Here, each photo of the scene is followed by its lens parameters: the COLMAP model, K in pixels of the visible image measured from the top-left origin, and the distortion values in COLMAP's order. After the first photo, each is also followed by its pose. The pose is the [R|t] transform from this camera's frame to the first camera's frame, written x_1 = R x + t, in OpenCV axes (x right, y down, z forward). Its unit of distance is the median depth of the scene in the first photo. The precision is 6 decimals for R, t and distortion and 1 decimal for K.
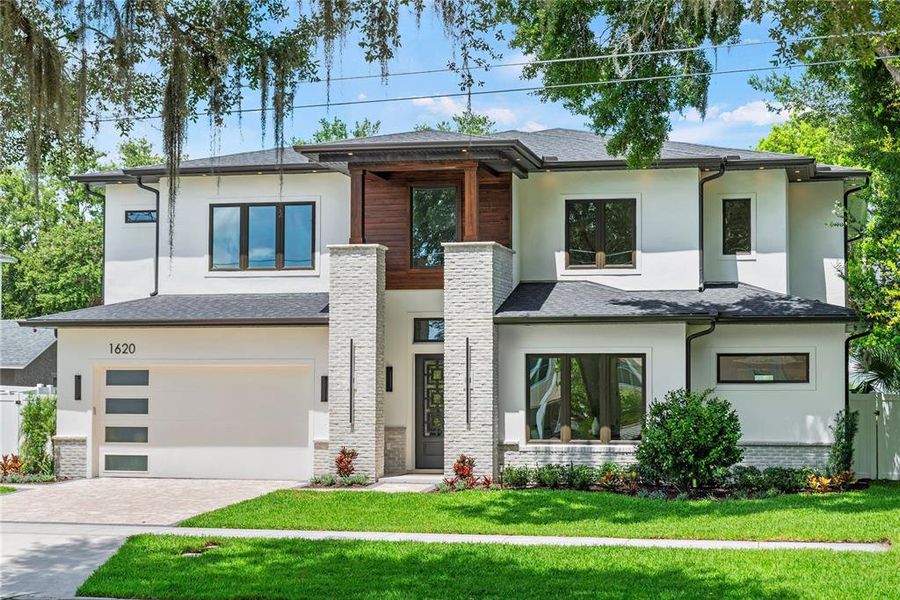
lens RADIAL K [[1655.3, 0, 450.9], [0, 1655.3, 341.4], [0, 0, 1]] dist [-0.018699, -0.115357]
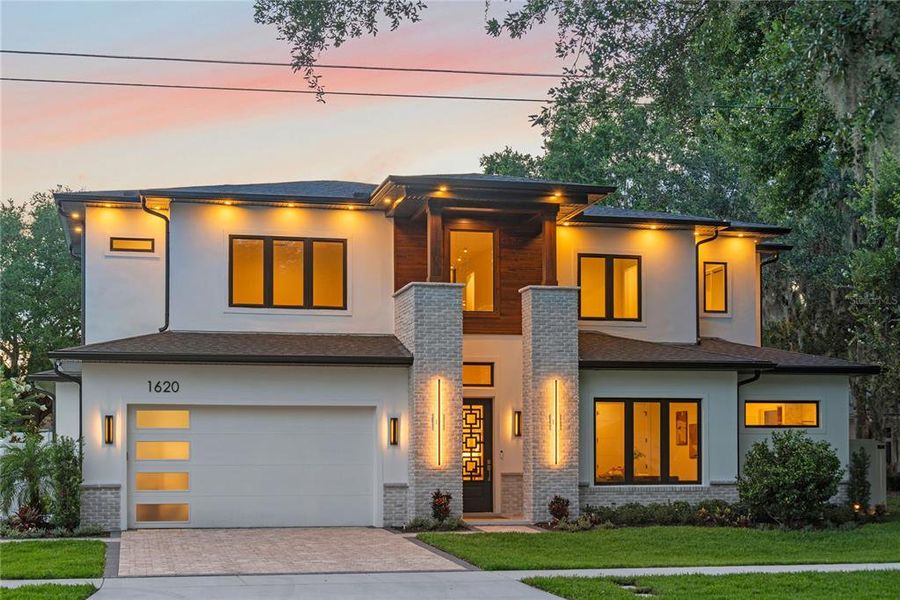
lens RADIAL K [[1413.0, 0, 458.3], [0, 1413.0, 446.5], [0, 0, 1]] dist [-0.006020, -0.013131]
pose [[0.893634, 0.001760, 0.448793, -0.416548], [-0.008937, 0.999864, 0.013876, 0.025996], [-0.448707, -0.016411, 0.893528, 0.244606]]
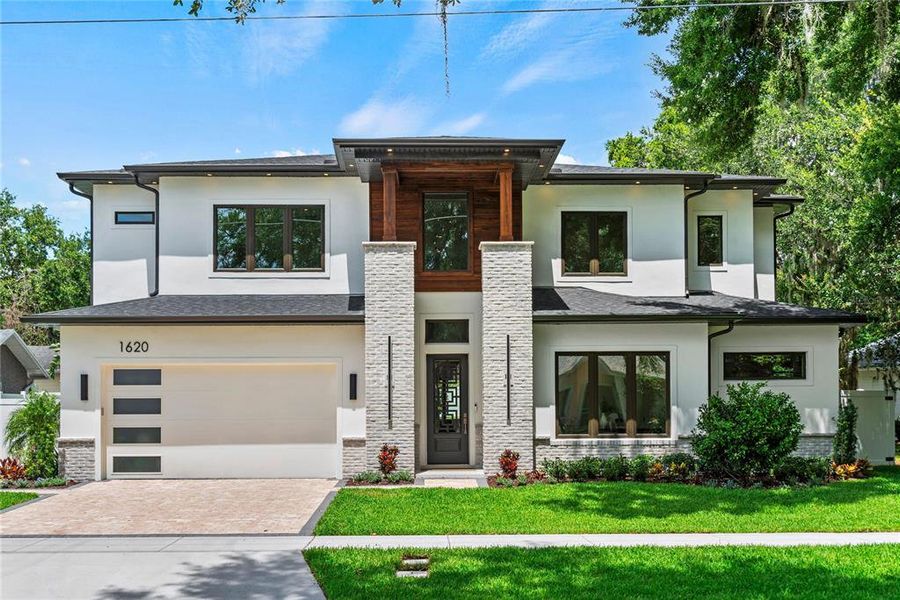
lens RADIAL K [[1126.3, 0, 450.5], [0, 1126.3, 397.1], [0, 0, 1]] dist [0.015774, -0.007037]
pose [[0.967623, -0.003946, 0.252368, -0.193096], [-0.000252, 0.999862, 0.016603, 0.023724], [-0.252399, -0.016129, 0.967489, 0.323900]]
